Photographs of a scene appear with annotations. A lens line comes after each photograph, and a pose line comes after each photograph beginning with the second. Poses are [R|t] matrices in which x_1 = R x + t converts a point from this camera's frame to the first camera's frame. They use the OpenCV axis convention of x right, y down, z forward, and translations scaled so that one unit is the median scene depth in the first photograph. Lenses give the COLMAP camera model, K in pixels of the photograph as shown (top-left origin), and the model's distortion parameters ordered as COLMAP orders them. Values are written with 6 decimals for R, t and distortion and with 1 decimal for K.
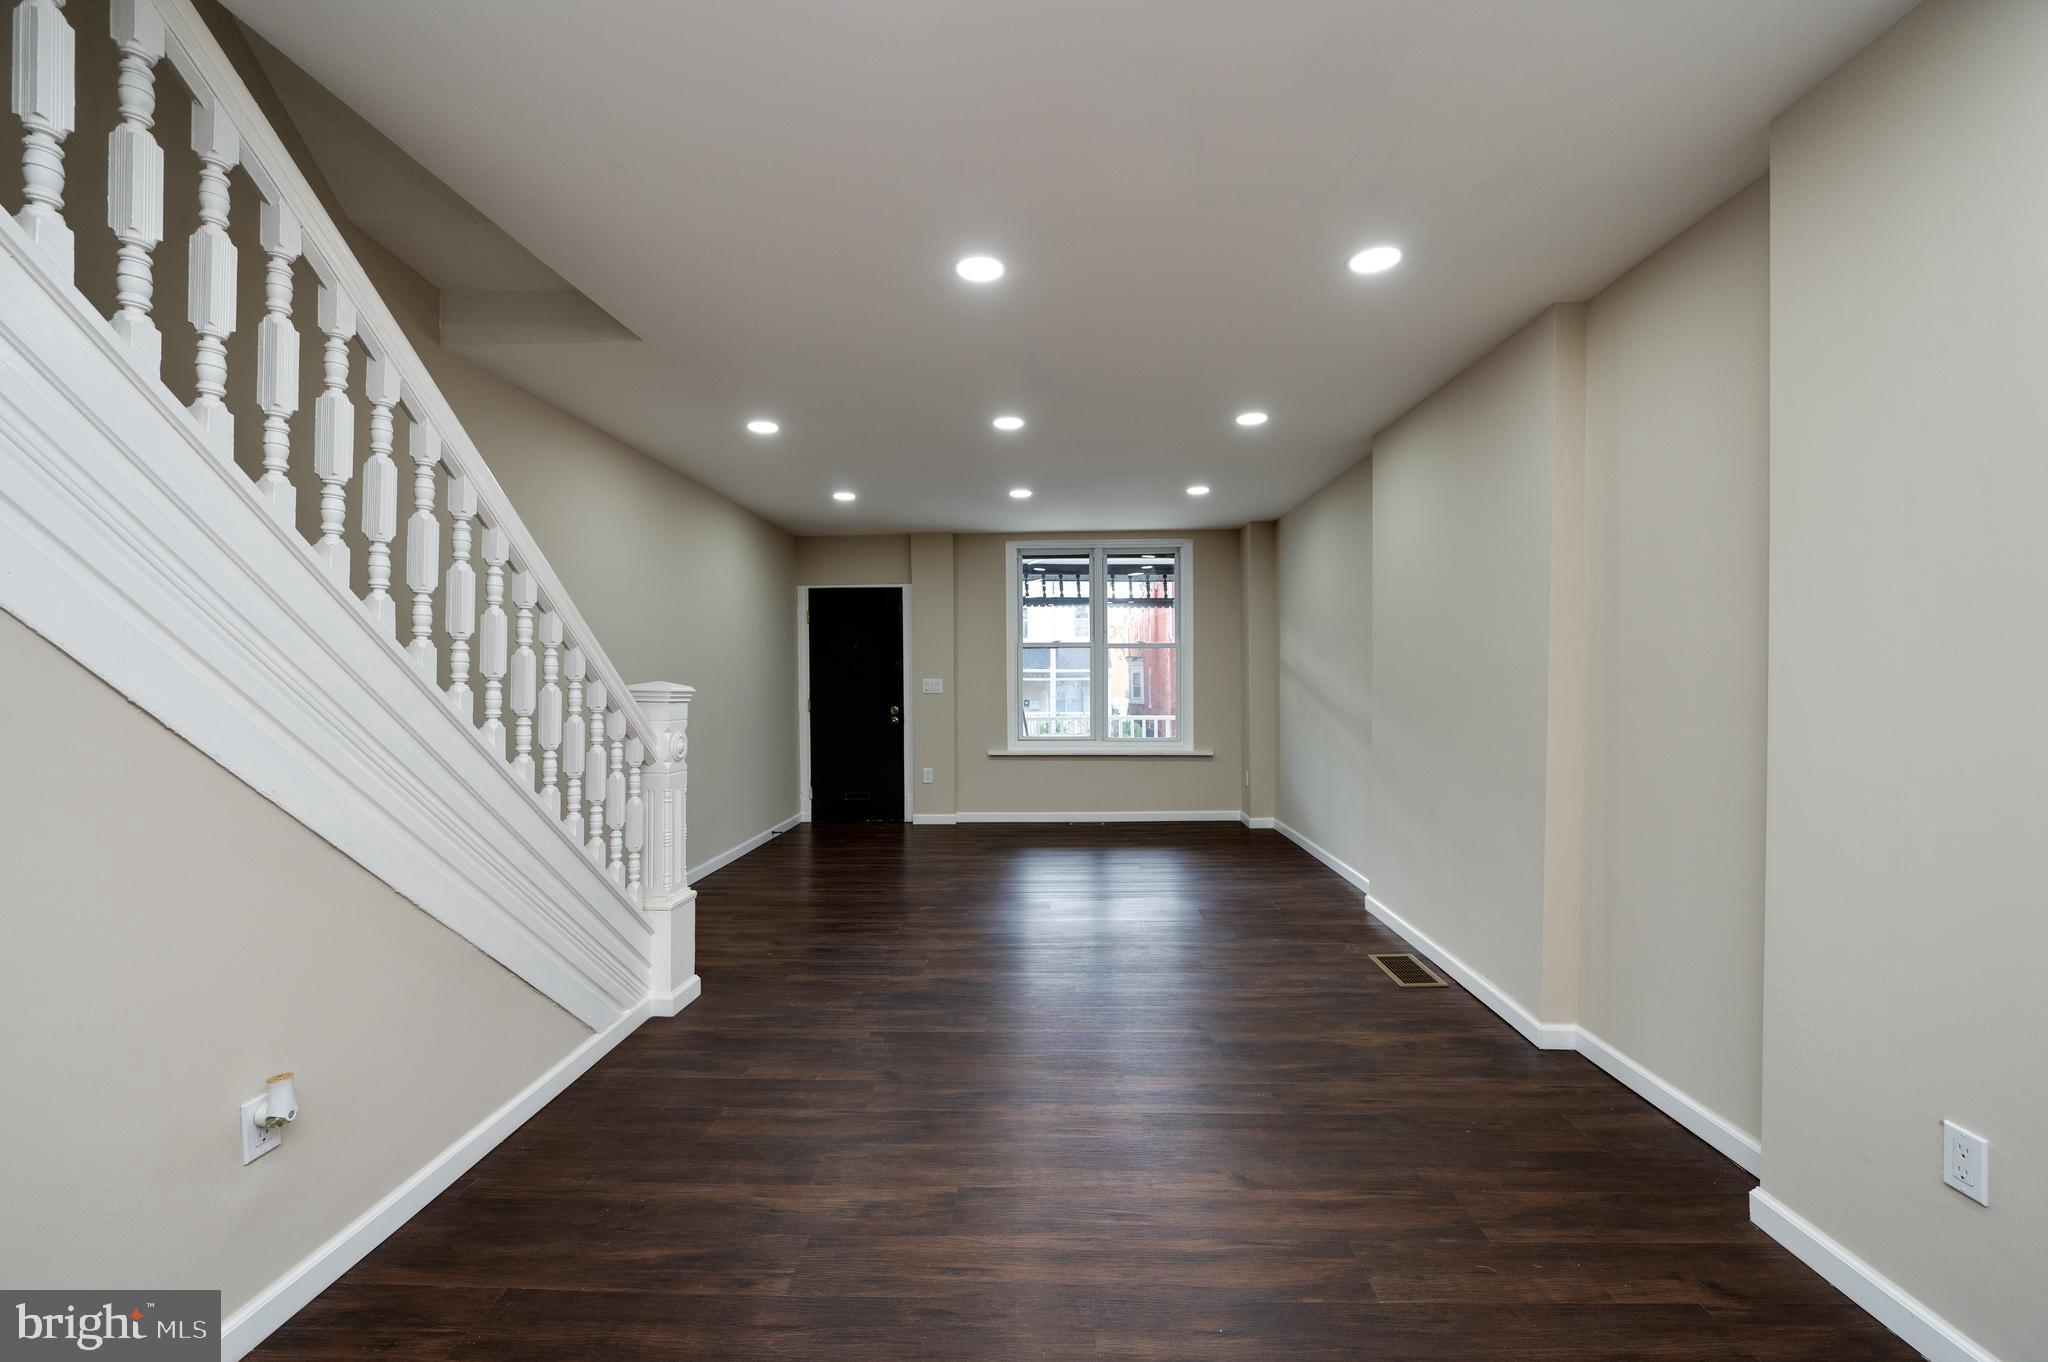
lens RADIAL K [[916.2, 0, 1073.9], [0, 916.2, 690.3], [0, 0, 1]] dist [0.000241, 0.000077]
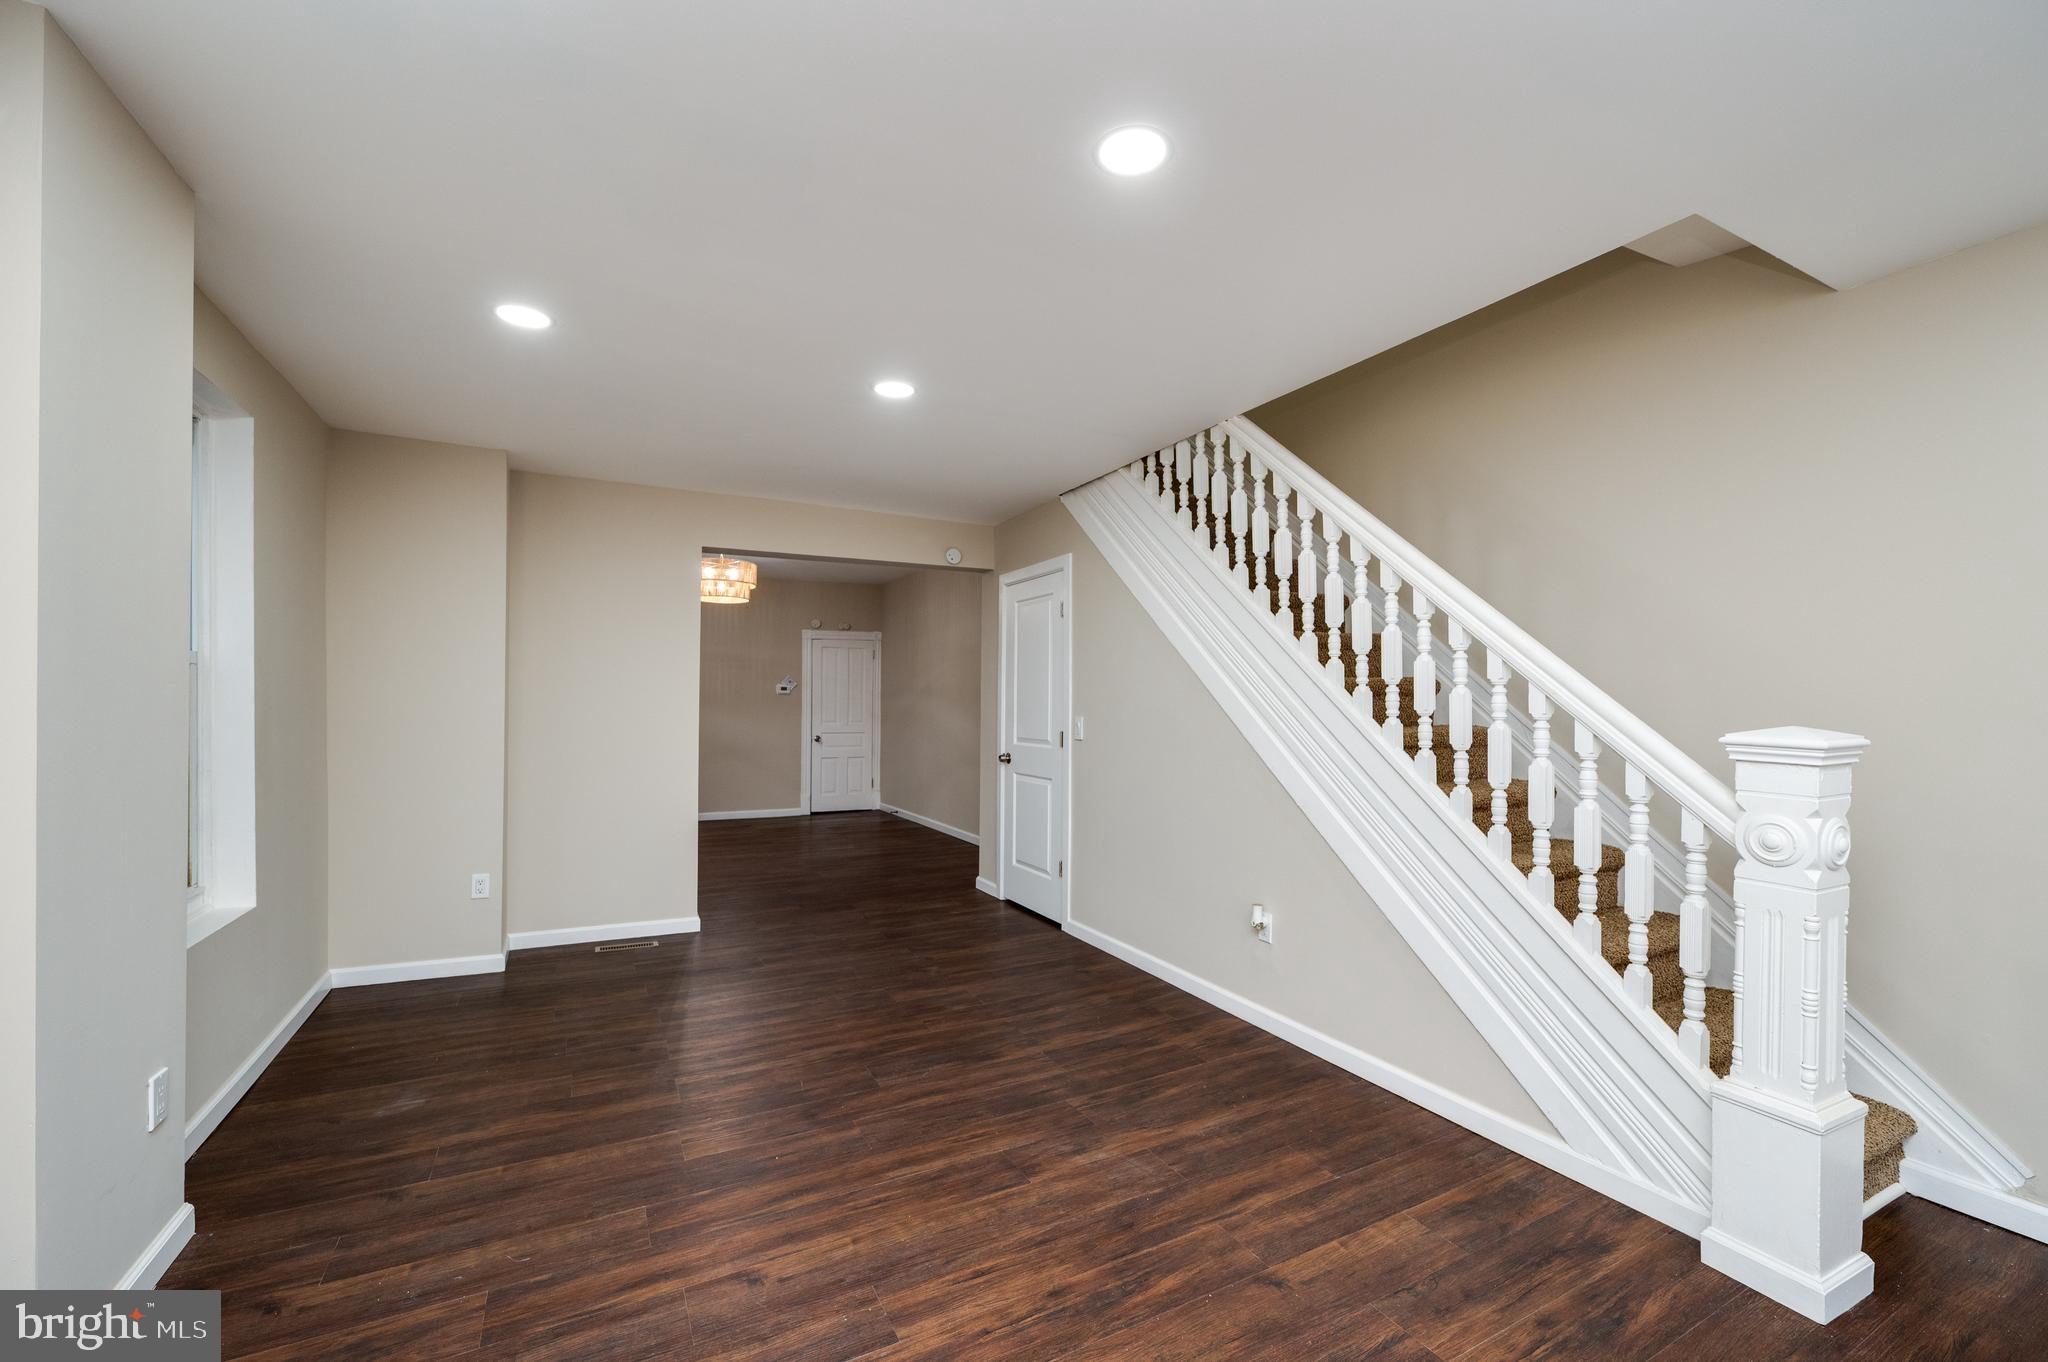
lens RADIAL K [[833.2, 0, 1085.6], [0, 833.2, 705.7], [0, 0, 1]] dist [-0.001628, -0.000234]
pose [[-0.871790, -0.000552, -0.489880, 0.184498], [-0.009179, 0.999842, 0.015208, -0.023978], [0.489794, 0.017754, -0.871657, 1.149814]]
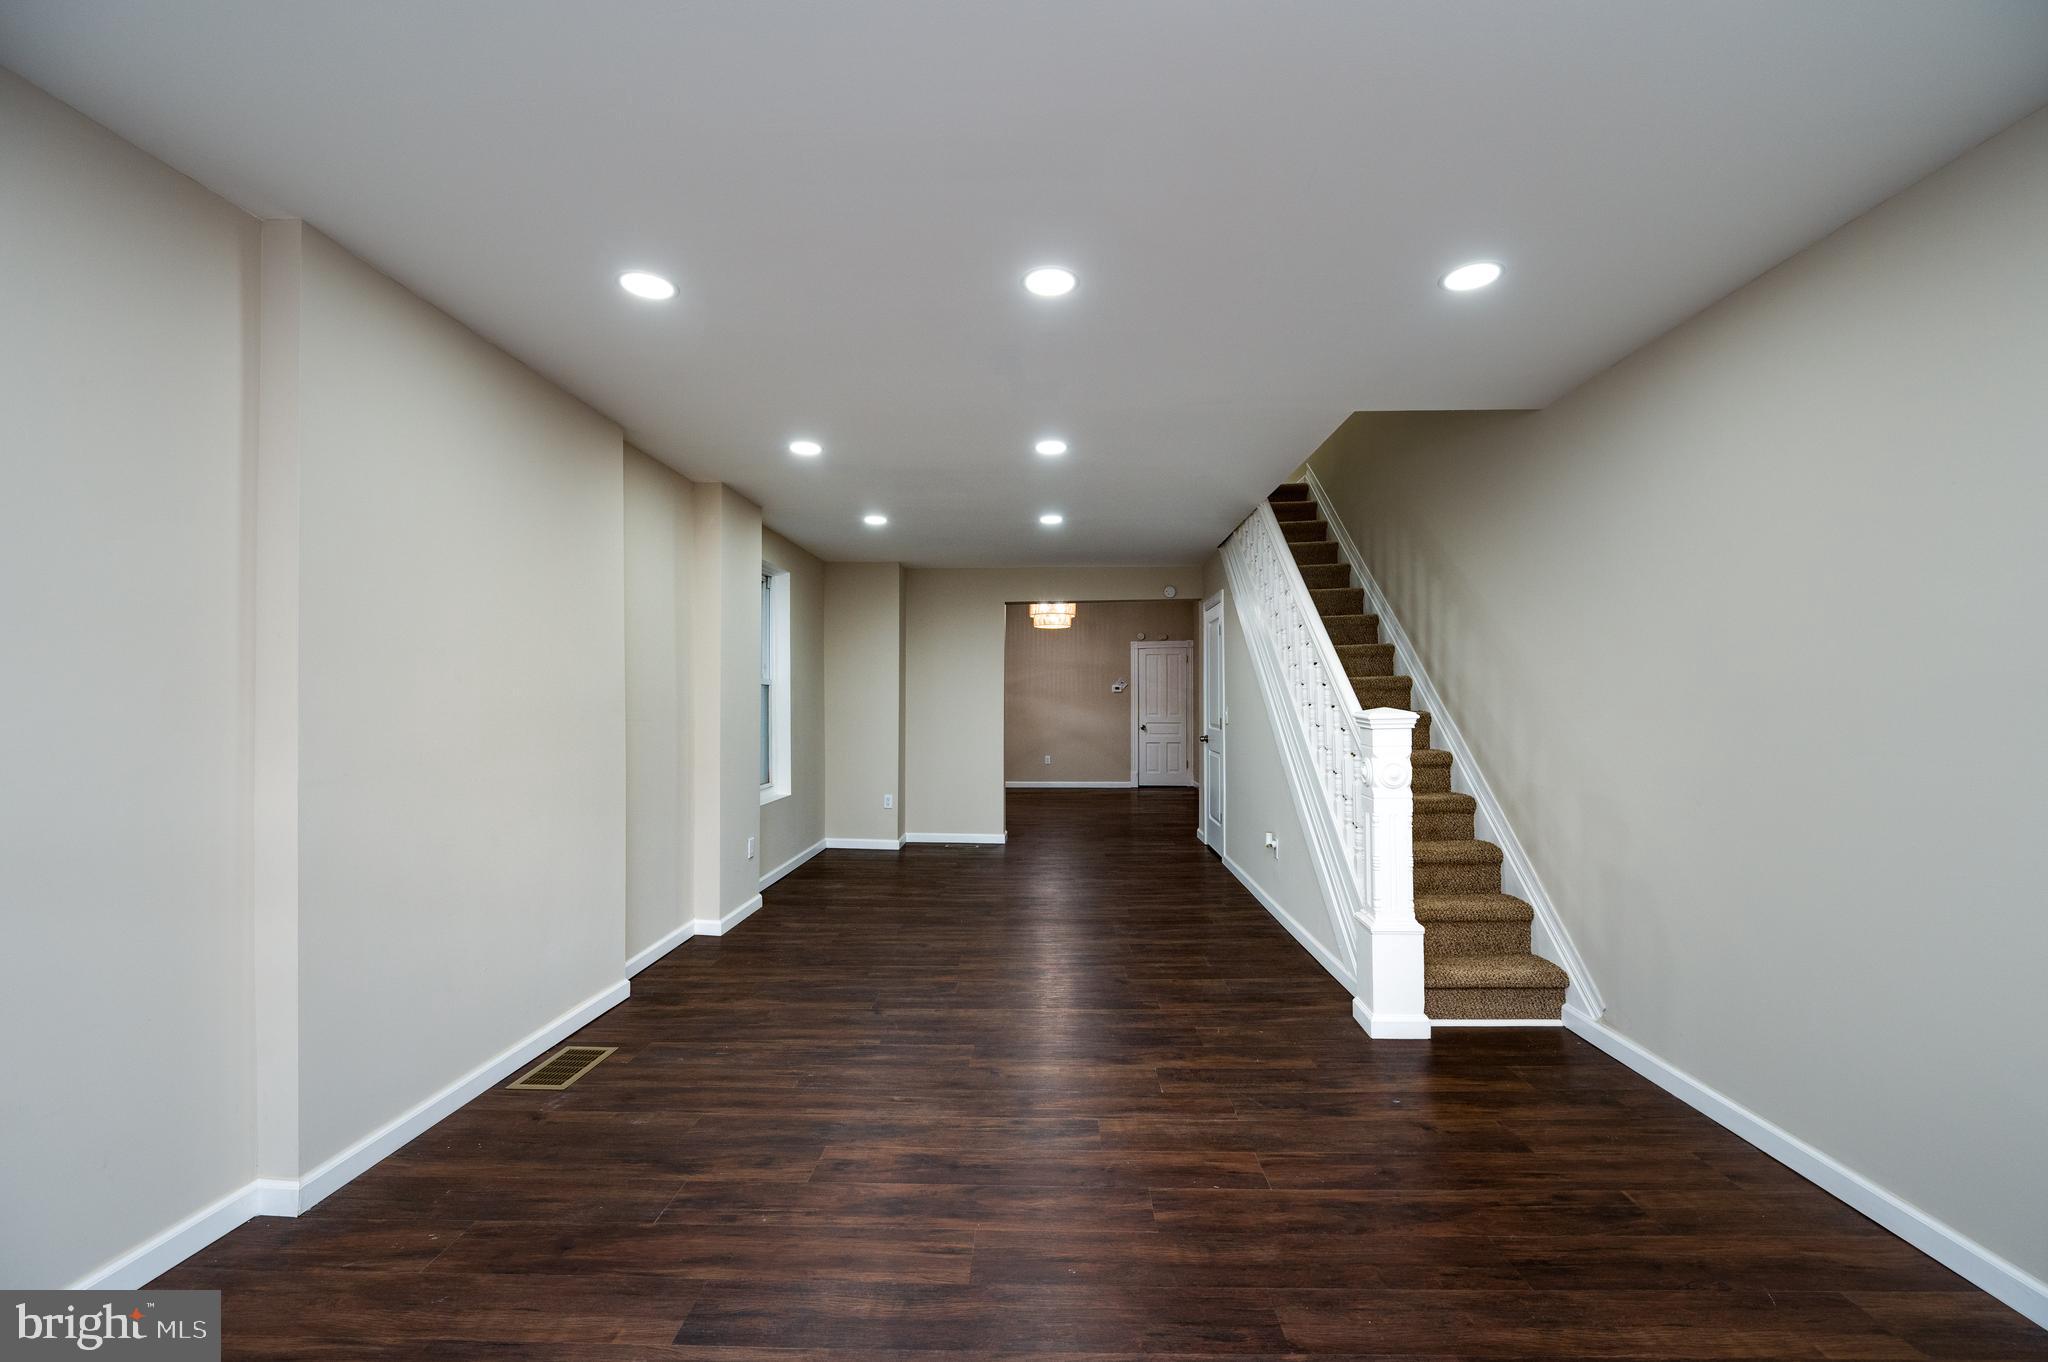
lens RADIAL K [[818.0, 0, 1045.1], [0, 818.0, 687.7], [0, 0, 1]] dist [-0.001637, -0.000082]
pose [[-0.999570, 0.011084, 0.027129, -0.093668], [0.011042, 0.999938, -0.001692, -0.029751], [-0.027147, -0.001392, -0.999630, 1.771298]]
